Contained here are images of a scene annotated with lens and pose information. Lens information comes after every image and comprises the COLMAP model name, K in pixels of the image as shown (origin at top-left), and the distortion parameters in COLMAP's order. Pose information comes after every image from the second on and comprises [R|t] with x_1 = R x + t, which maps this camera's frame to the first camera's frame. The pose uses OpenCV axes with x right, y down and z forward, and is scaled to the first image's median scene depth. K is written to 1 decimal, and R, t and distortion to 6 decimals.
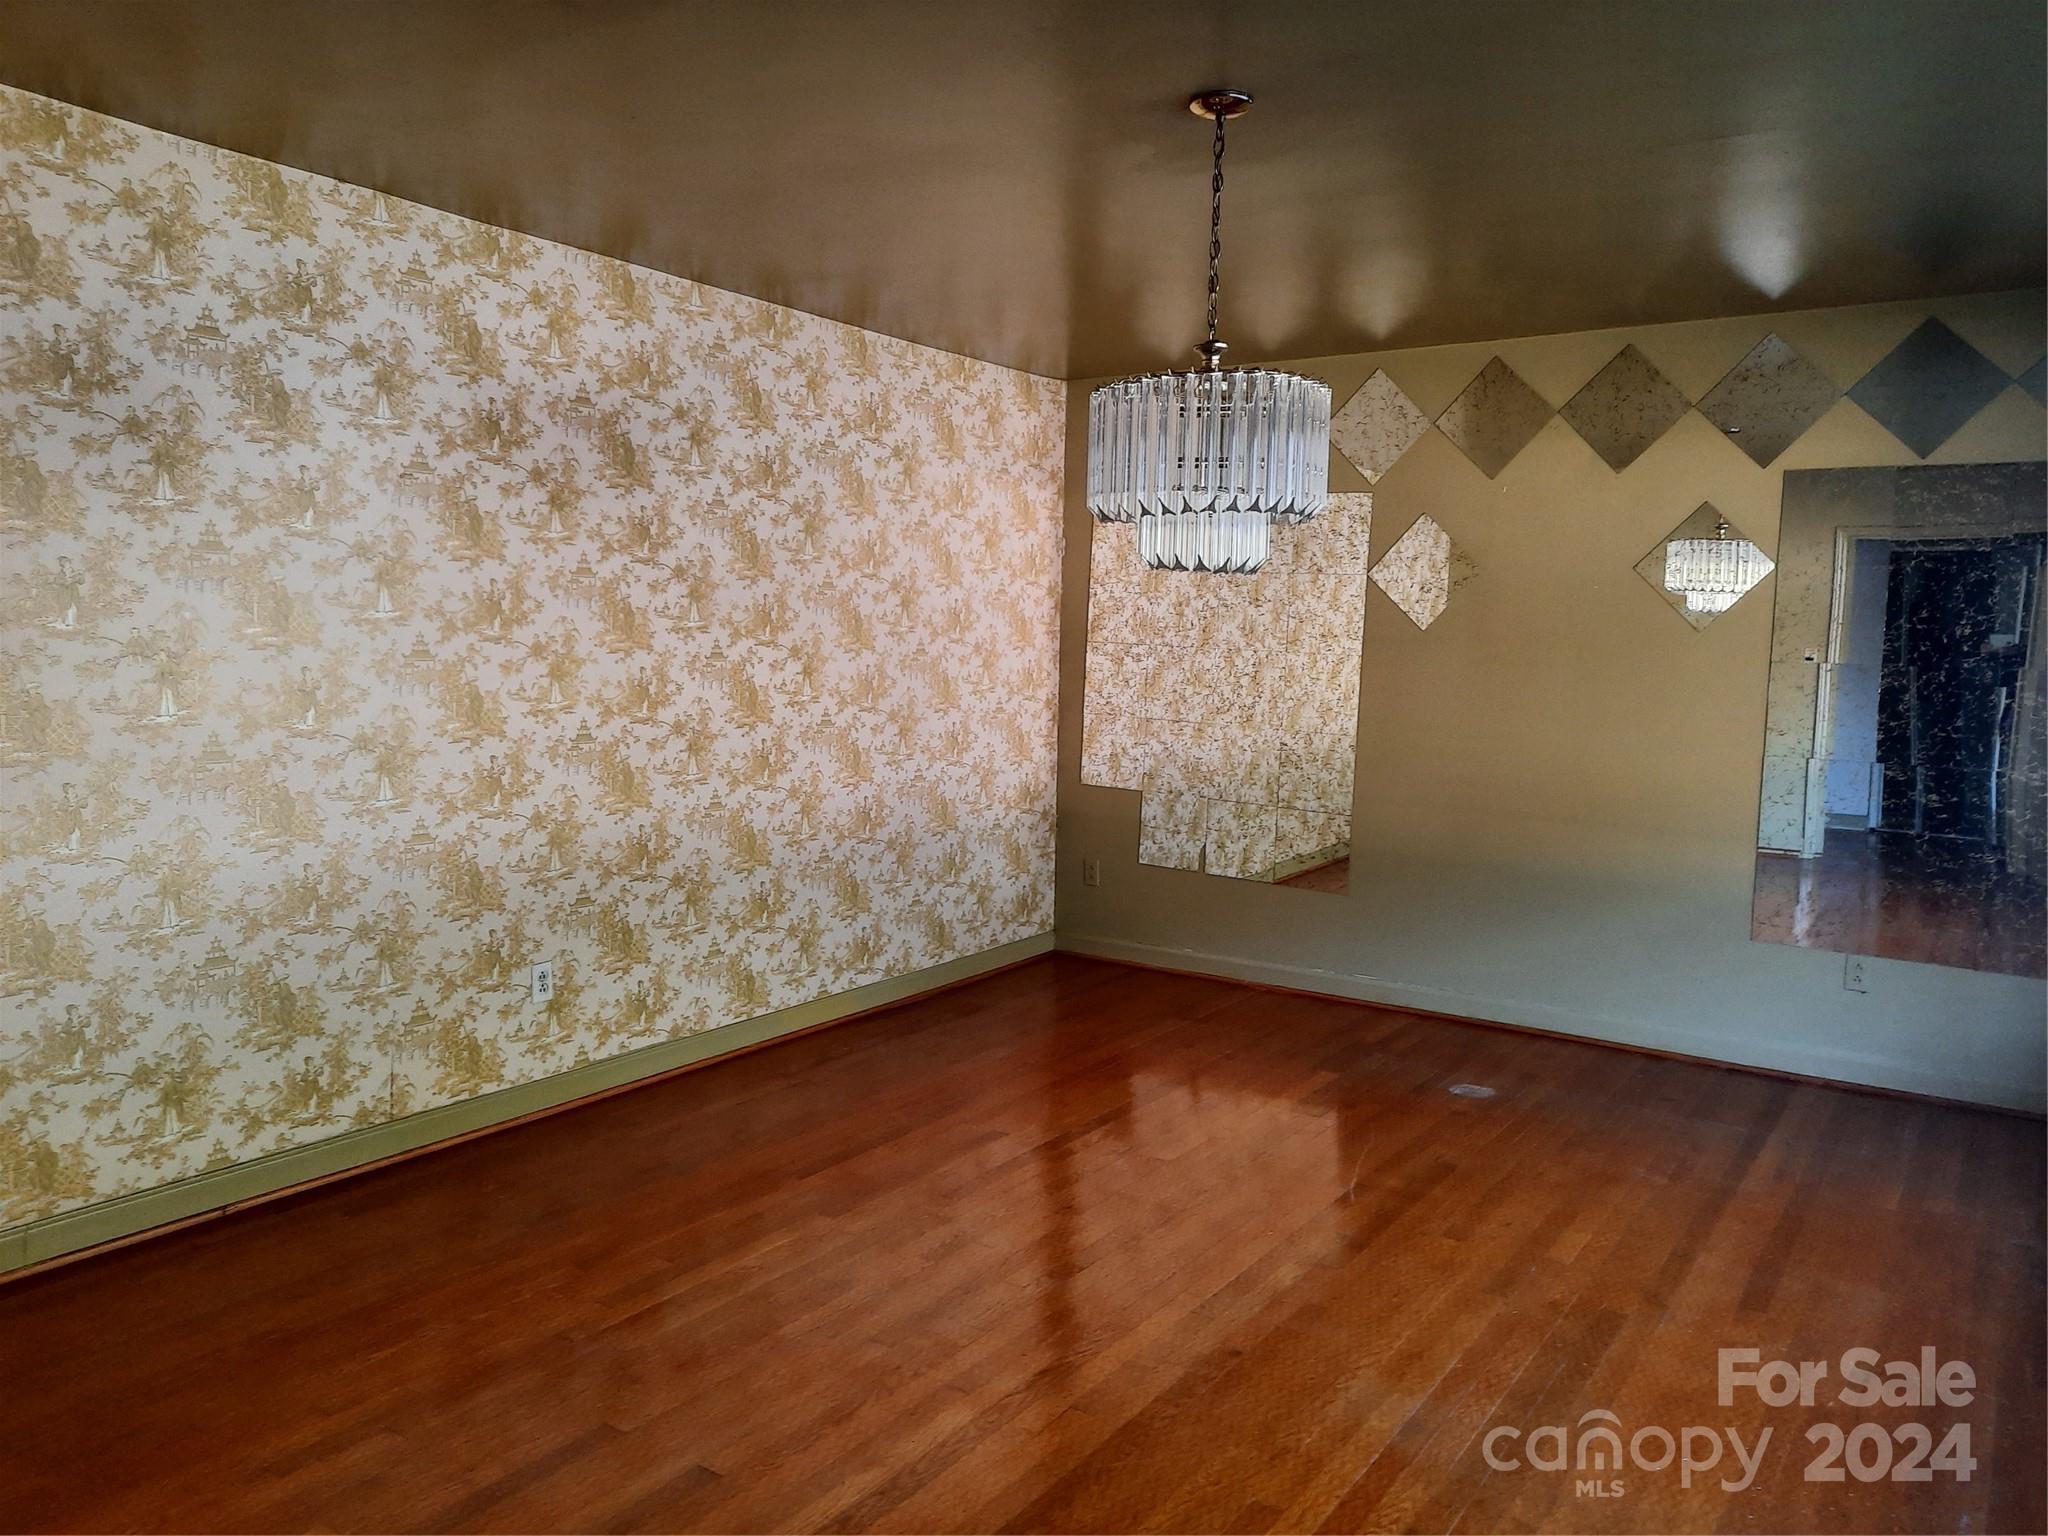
lens RADIAL K [[1518.5, 0, 1032.1], [0, 1518.5, 767.2], [0, 0, 1]] dist [0.061829, -0.058695]
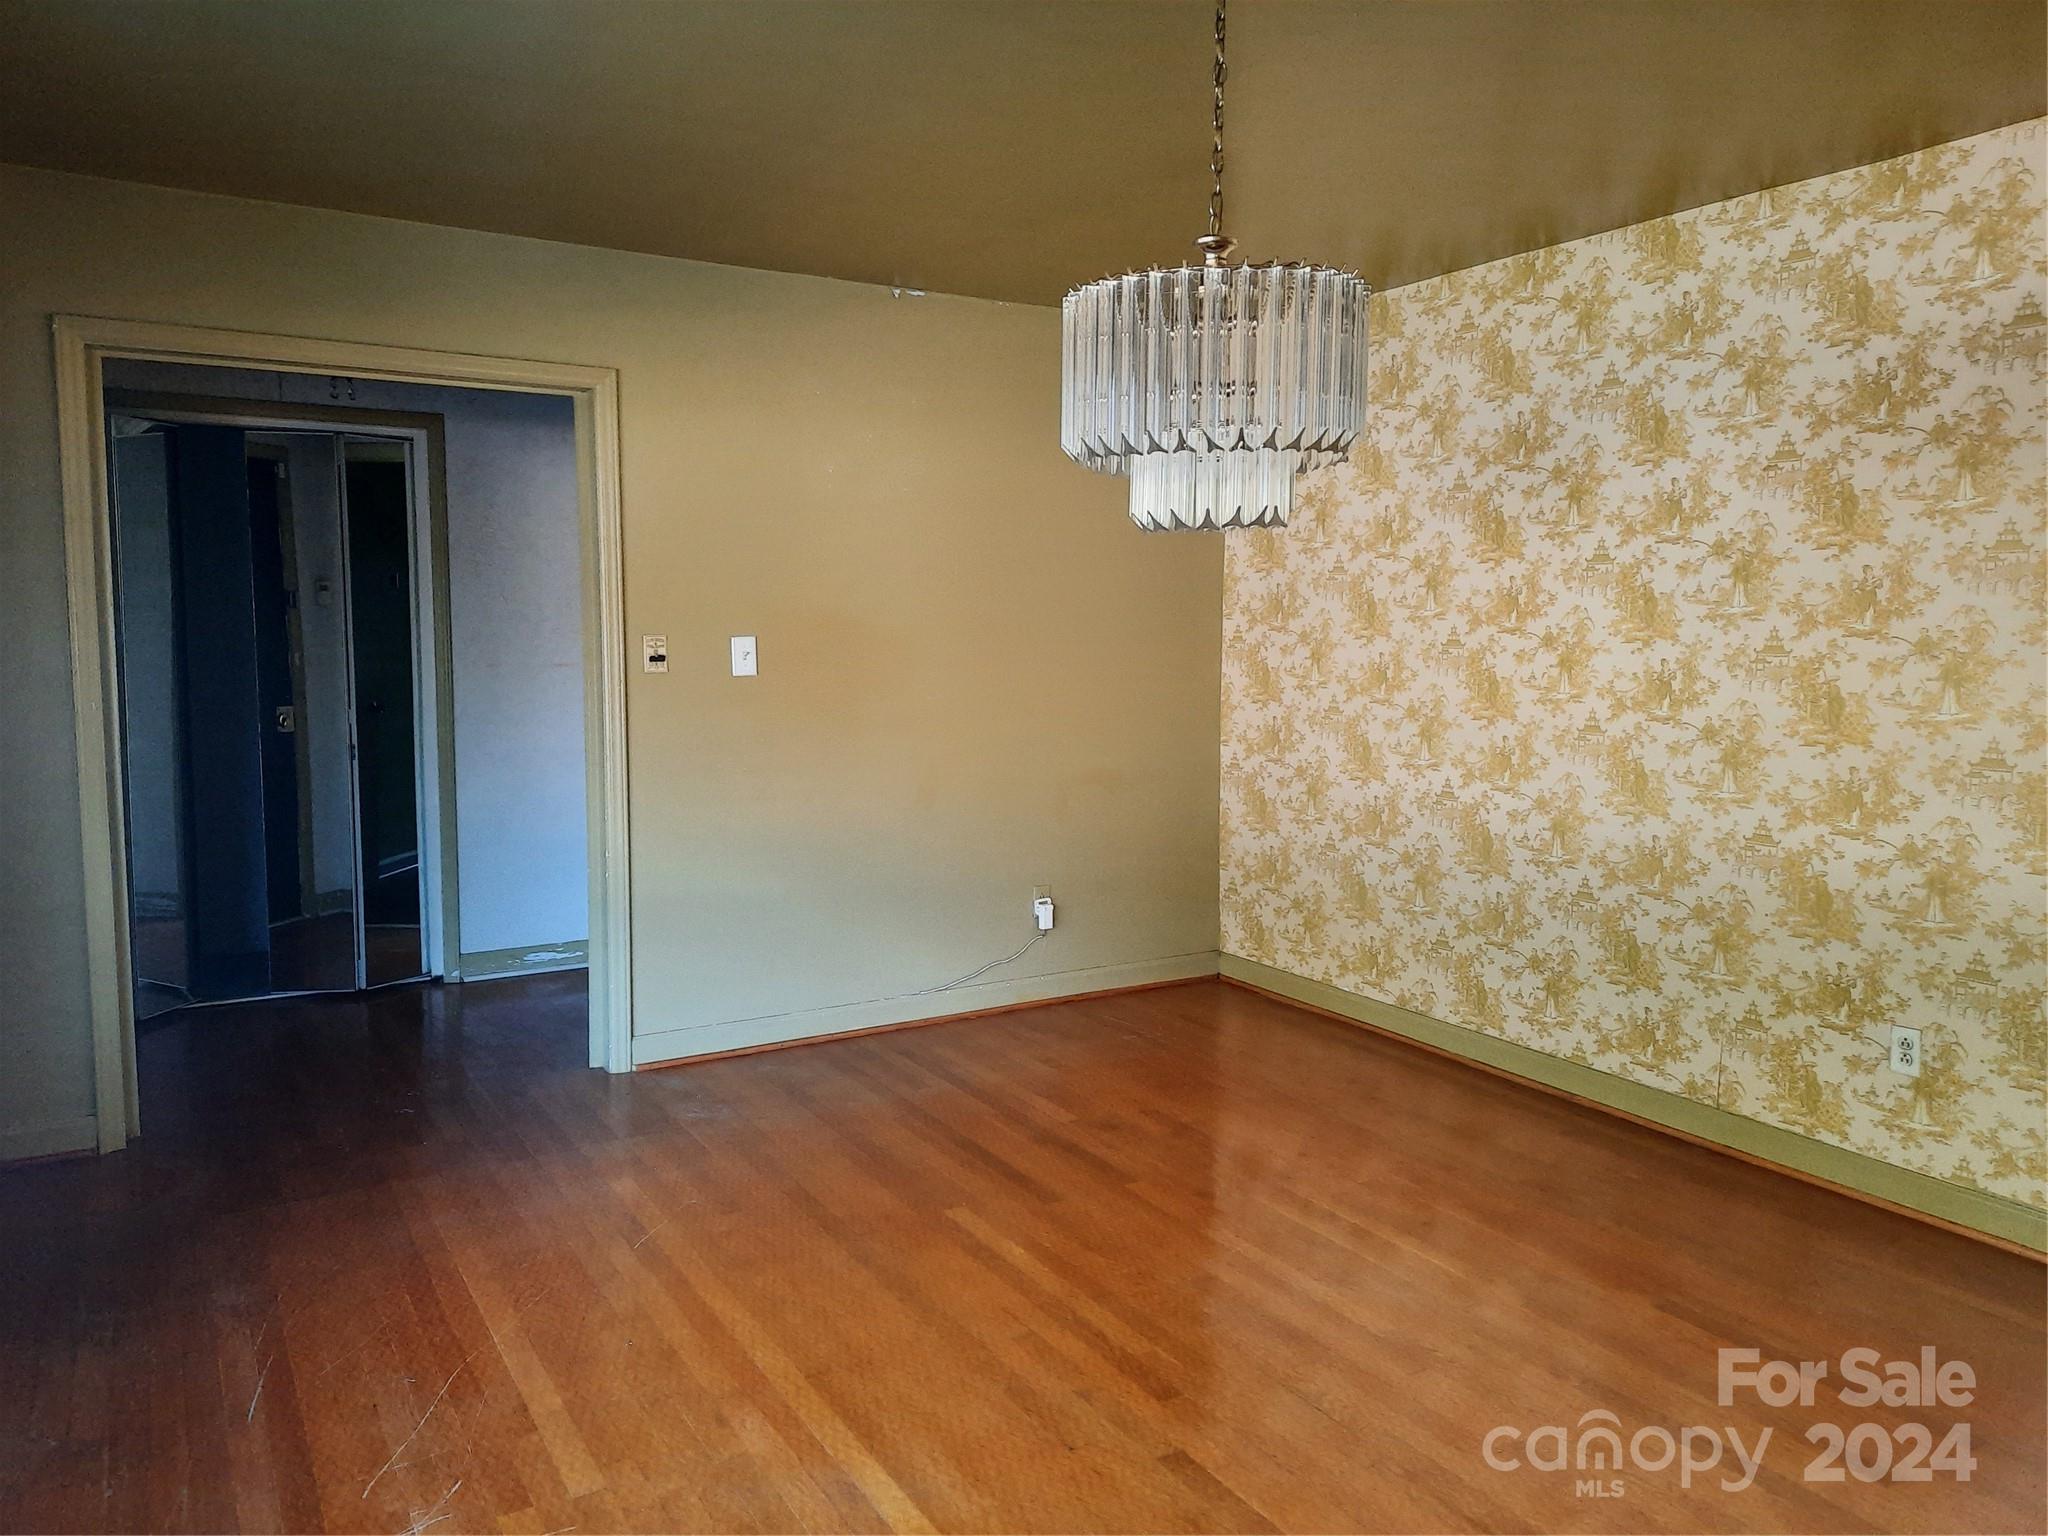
lens RADIAL K [[1428.2, 0, 1022.8], [0, 1428.2, 741.9], [0, 0, 1]] dist [0.060893, -0.050601]
pose [[-0.418571, 0.058731, -0.906283, 0.662368], [-0.088972, 0.990455, 0.105277, -0.073436], [0.903815, 0.124700, -0.409350, 0.998819]]
